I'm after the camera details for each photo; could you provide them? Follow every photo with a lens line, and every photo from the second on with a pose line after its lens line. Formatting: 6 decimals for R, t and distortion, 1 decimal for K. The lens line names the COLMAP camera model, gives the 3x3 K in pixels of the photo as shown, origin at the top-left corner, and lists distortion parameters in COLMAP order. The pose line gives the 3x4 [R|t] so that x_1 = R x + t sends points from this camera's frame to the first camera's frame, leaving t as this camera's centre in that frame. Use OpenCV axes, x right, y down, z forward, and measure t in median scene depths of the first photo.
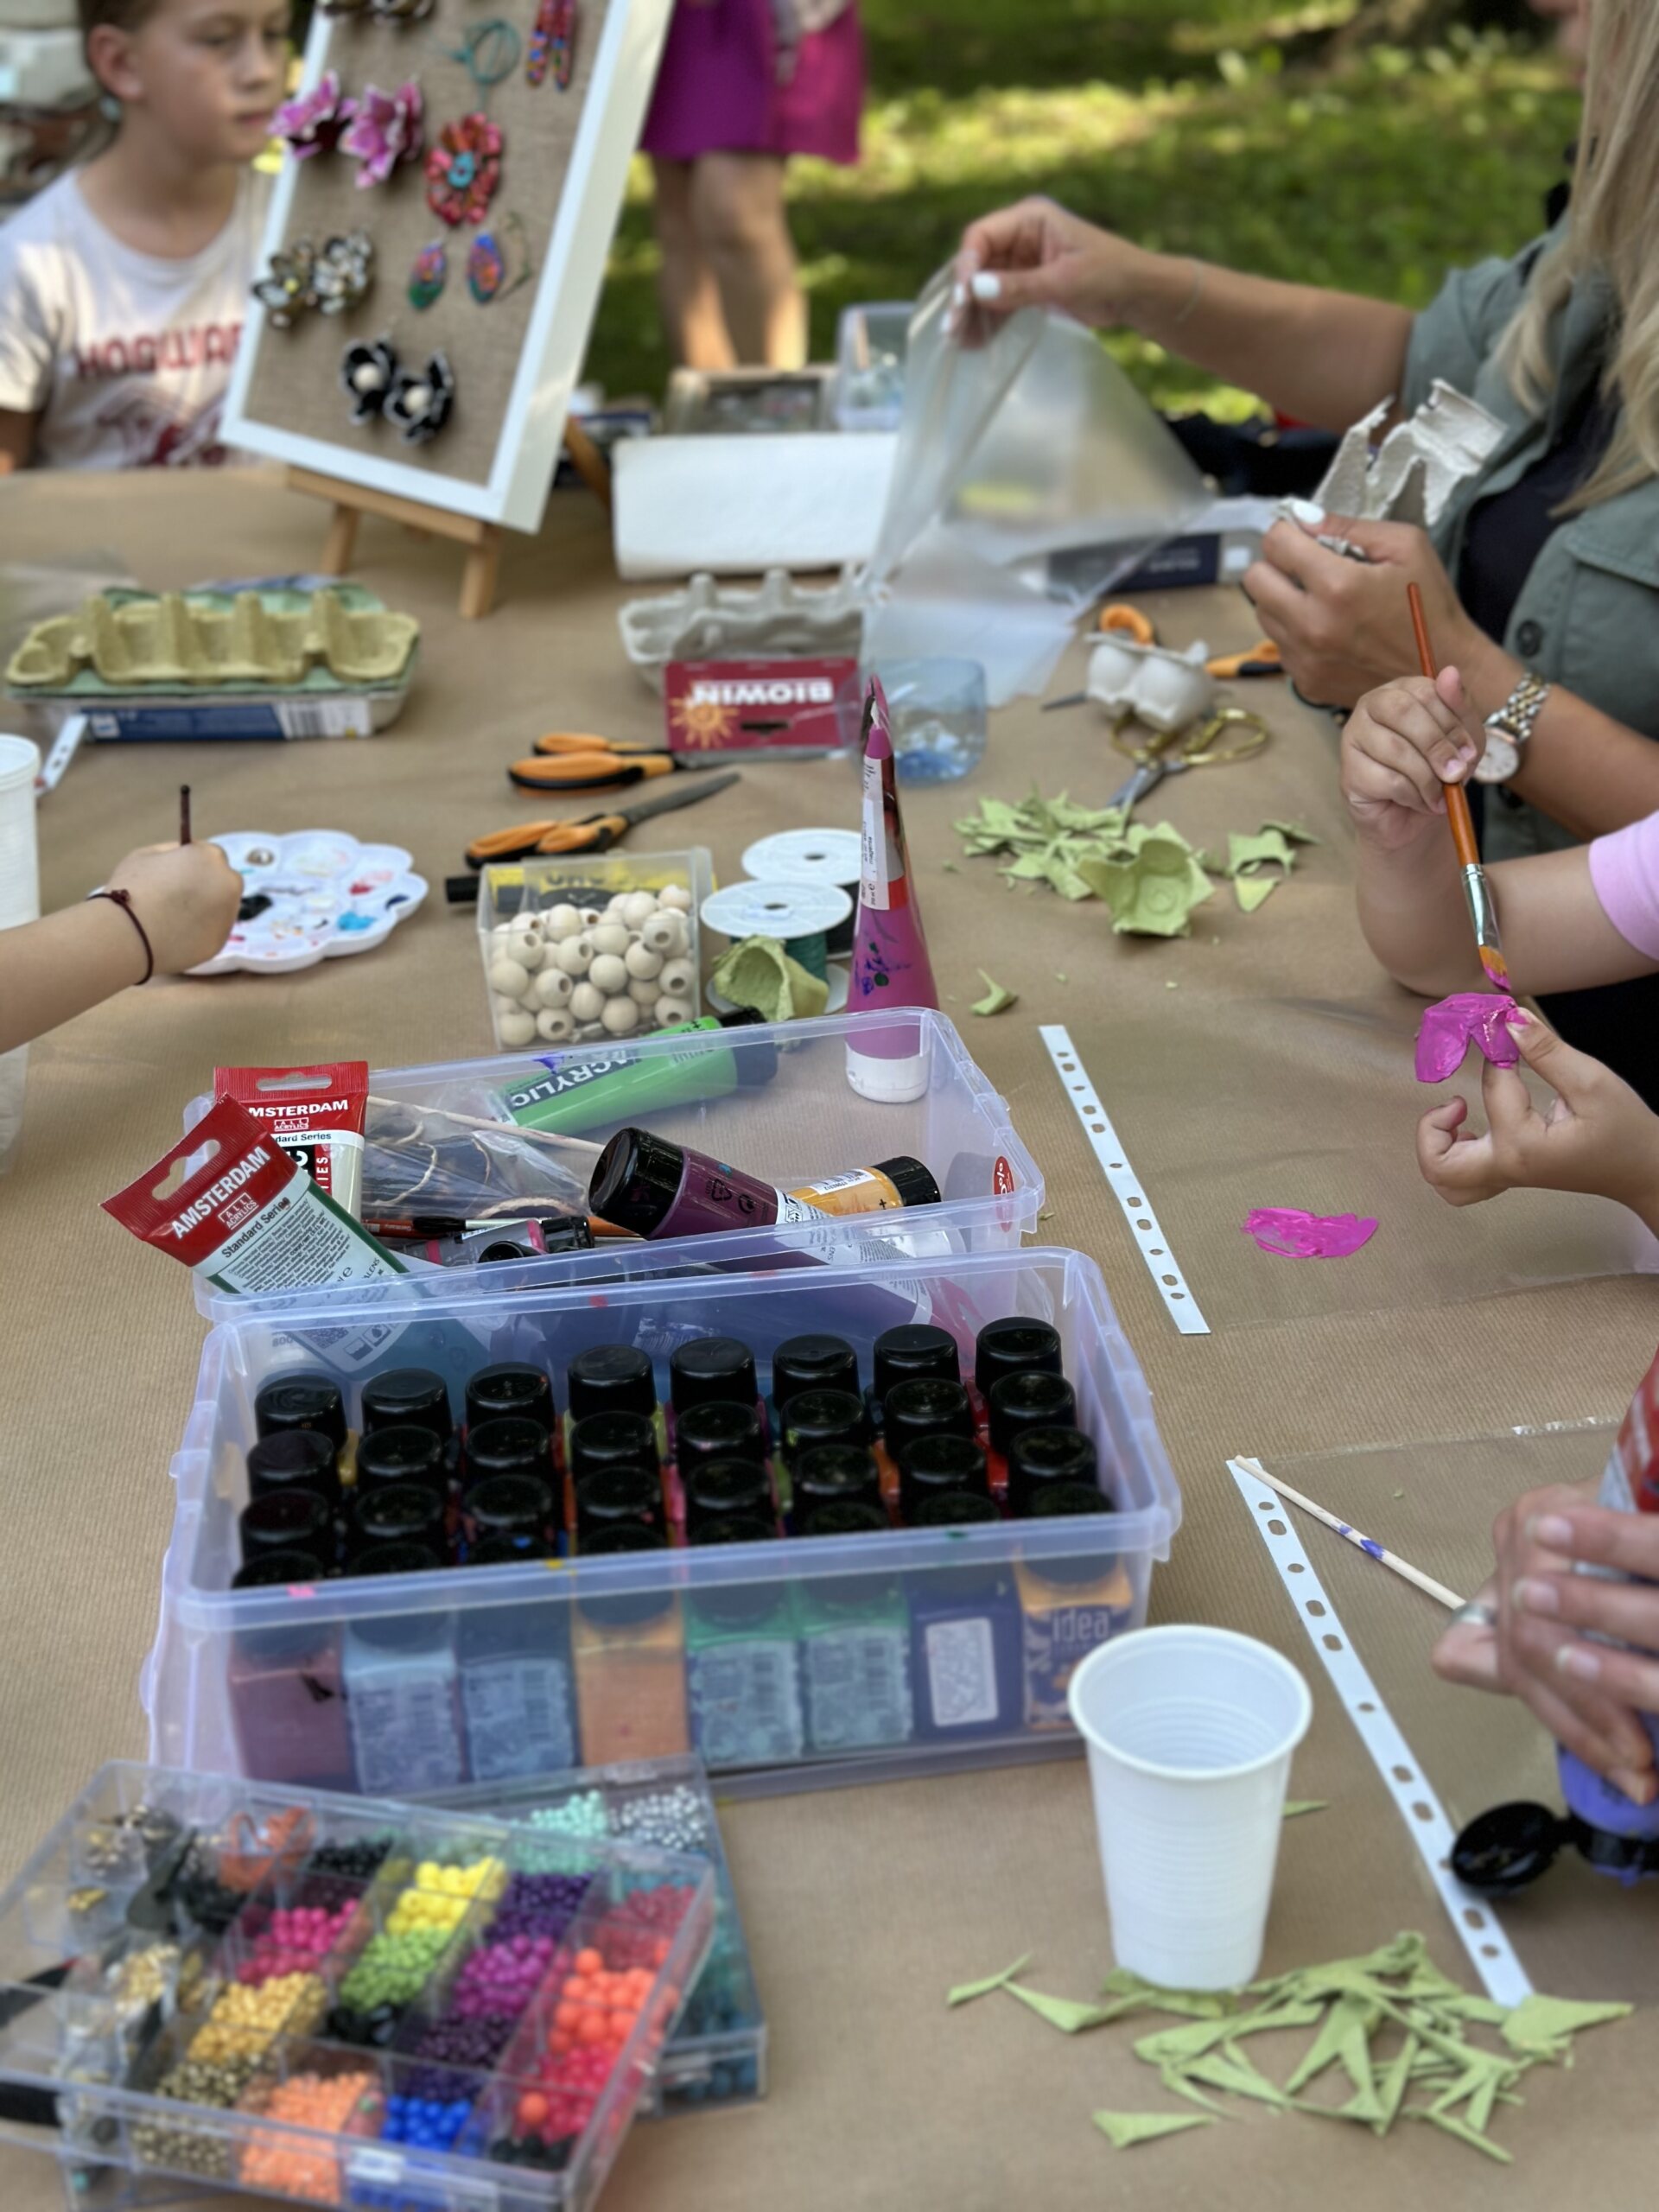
lens RADIAL K [[3064.5, 0, 829.5], [0, 3064.5, 1106.0], [0, 0, 1]] dist [0.390110, -1.158682]
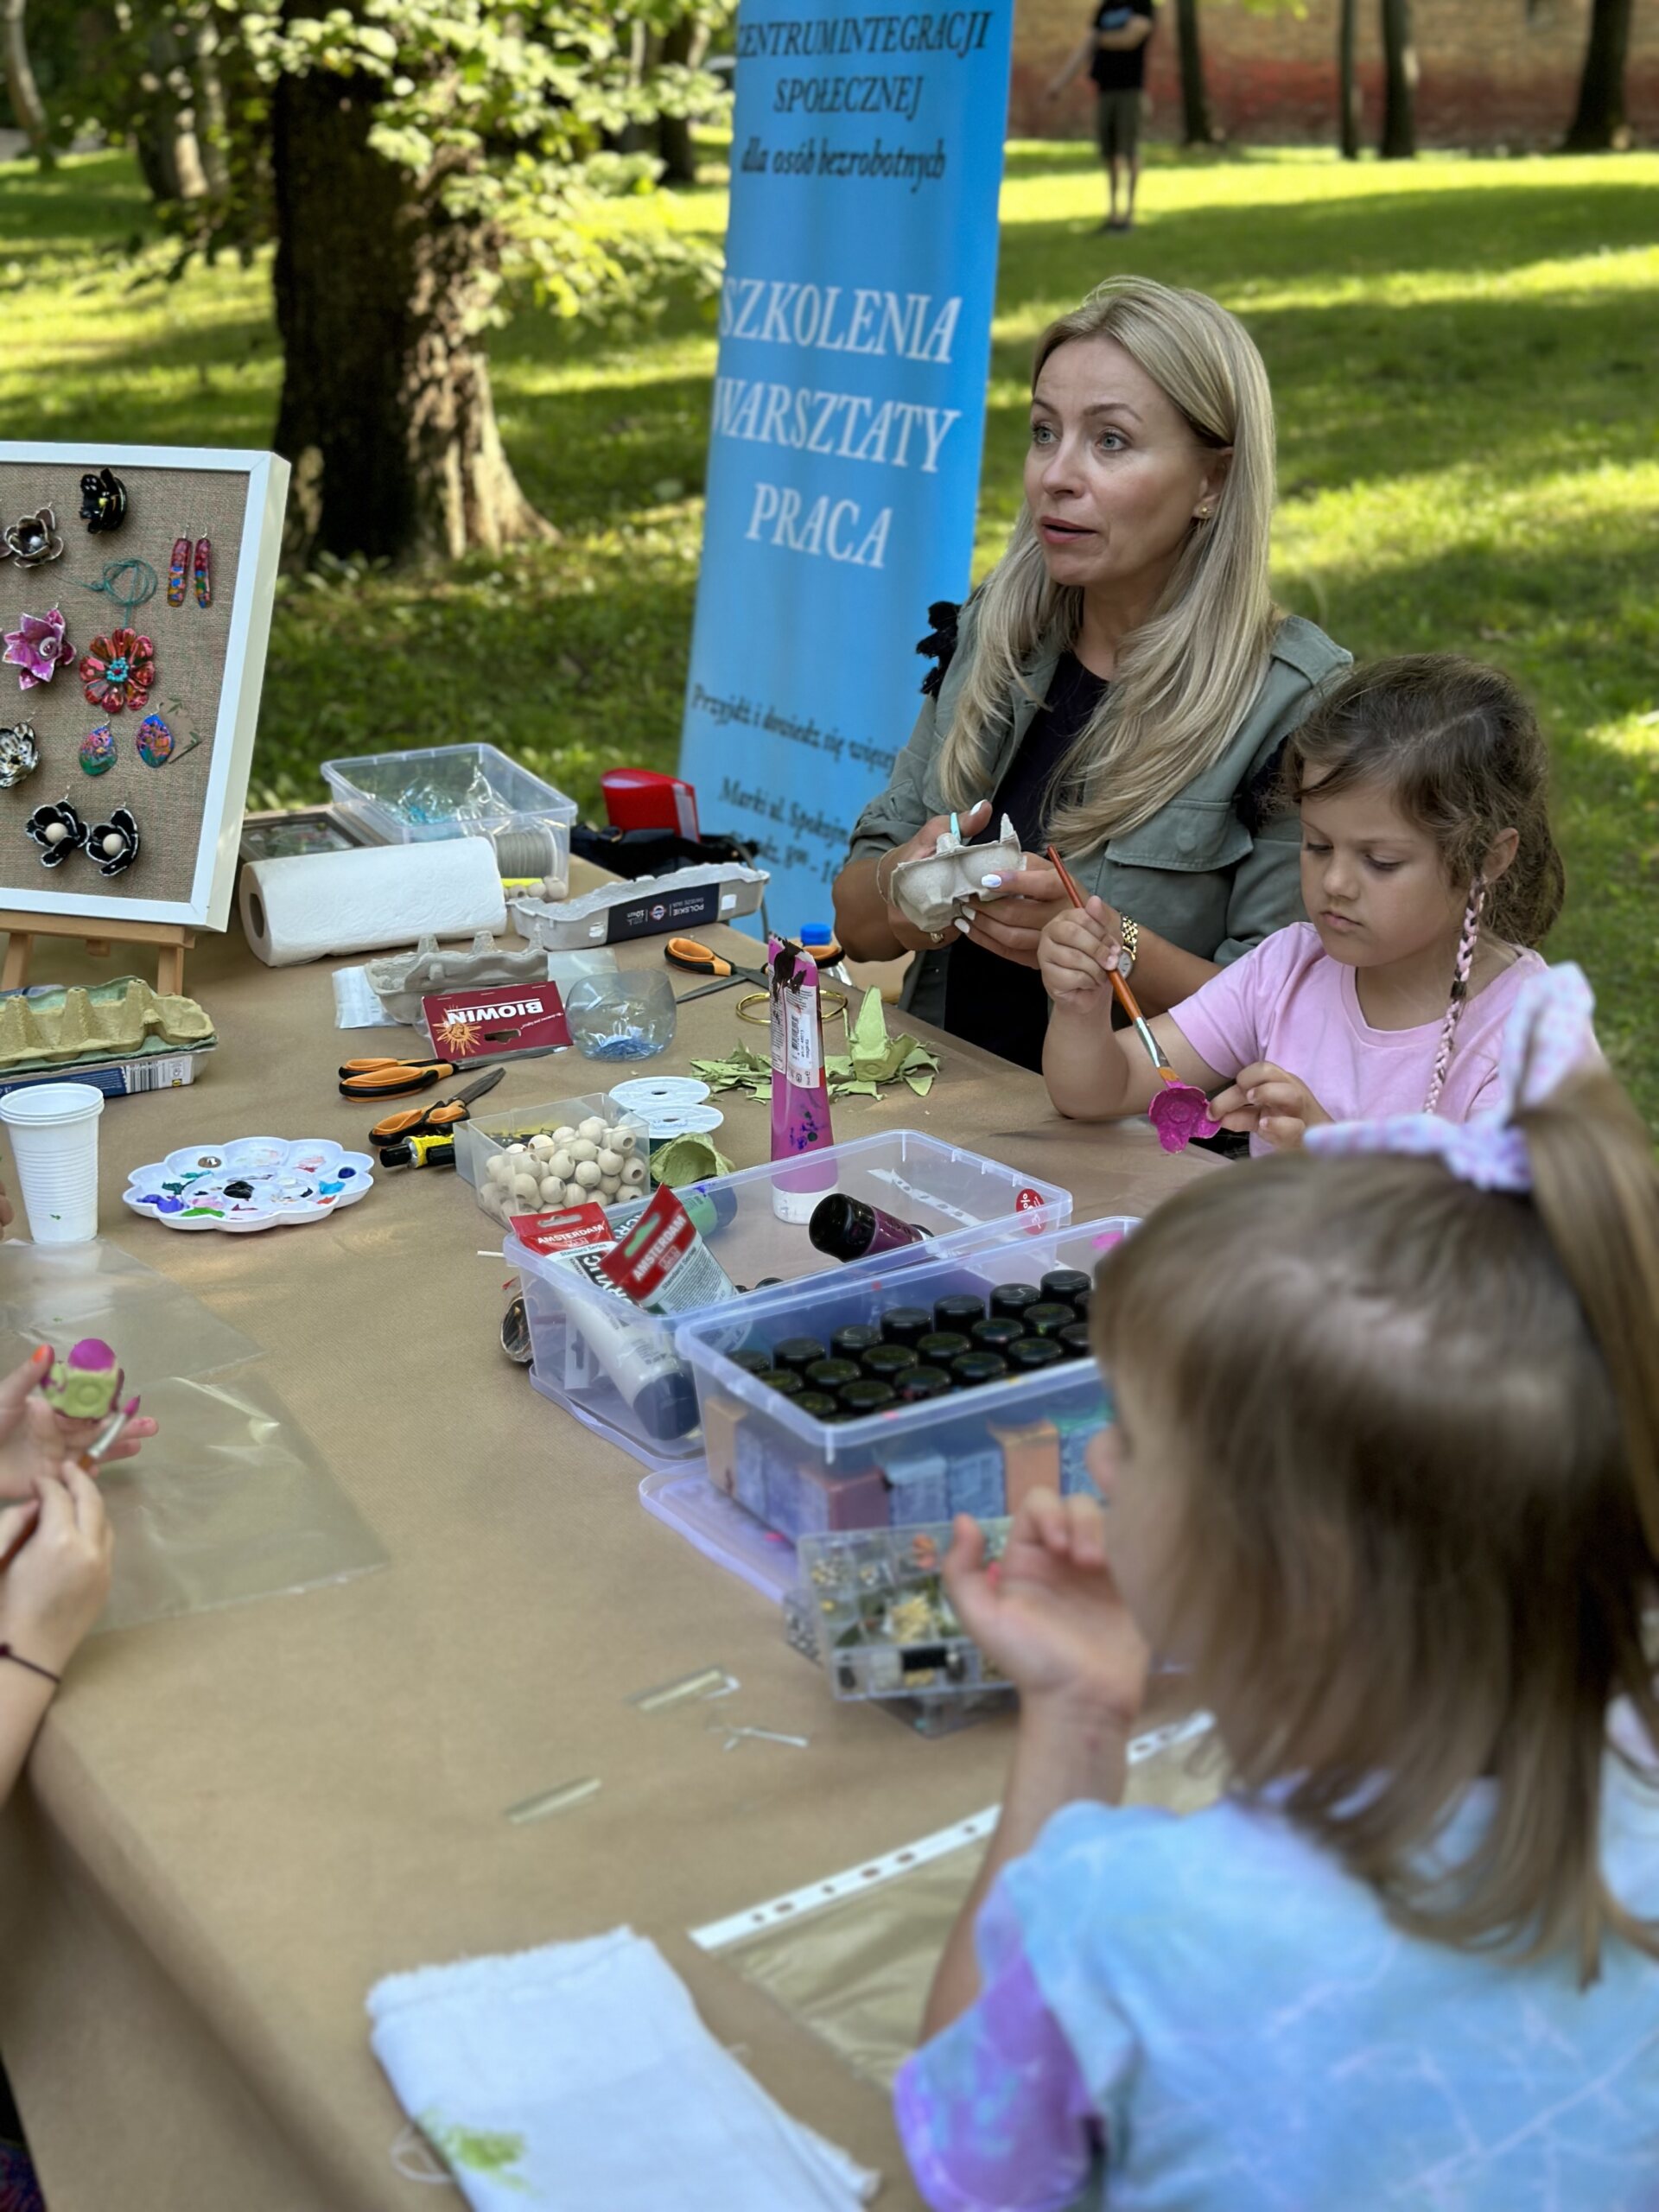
lens RADIAL K [[3064.5, 0, 829.5], [0, 3064.5, 1106.0], [0, 0, 1]] dist [0.390110, -1.158682]
pose [[0.913522, -0.124042, 0.387416, -0.416085], [0.182321, 0.976211, -0.117350, 0.091266], [-0.363643, 0.177836, 0.914406, -0.279710]]
